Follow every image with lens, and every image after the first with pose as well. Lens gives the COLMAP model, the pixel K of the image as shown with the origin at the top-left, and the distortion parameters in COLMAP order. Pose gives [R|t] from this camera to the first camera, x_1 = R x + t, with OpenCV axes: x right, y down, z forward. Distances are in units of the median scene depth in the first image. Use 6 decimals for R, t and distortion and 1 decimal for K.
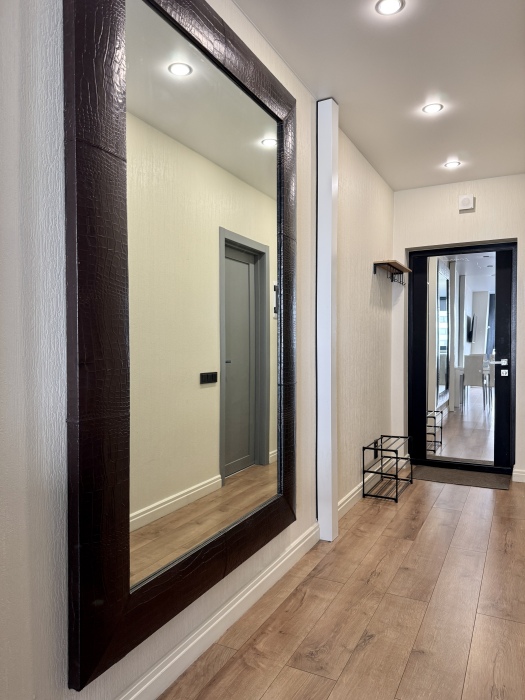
lens RADIAL K [[492.2, 0, 261.8], [0, 492.2, 350.9], [0, 0, 1]] dist [0.047353, -0.046723]
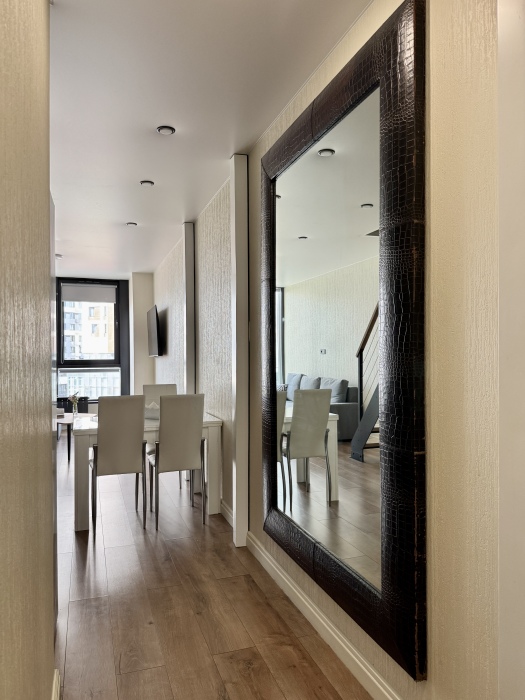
lens RADIAL K [[492.2, 0, 261.8], [0, 492.2, 350.4], [0, 0, 1]] dist [0.047353, -0.046723]
pose [[-0.679821, -0.006238, -0.733351, 0.896958], [-0.007754, 0.999969, -0.001318, -0.077250], [0.733337, 0.004790, -0.679848, 1.778003]]
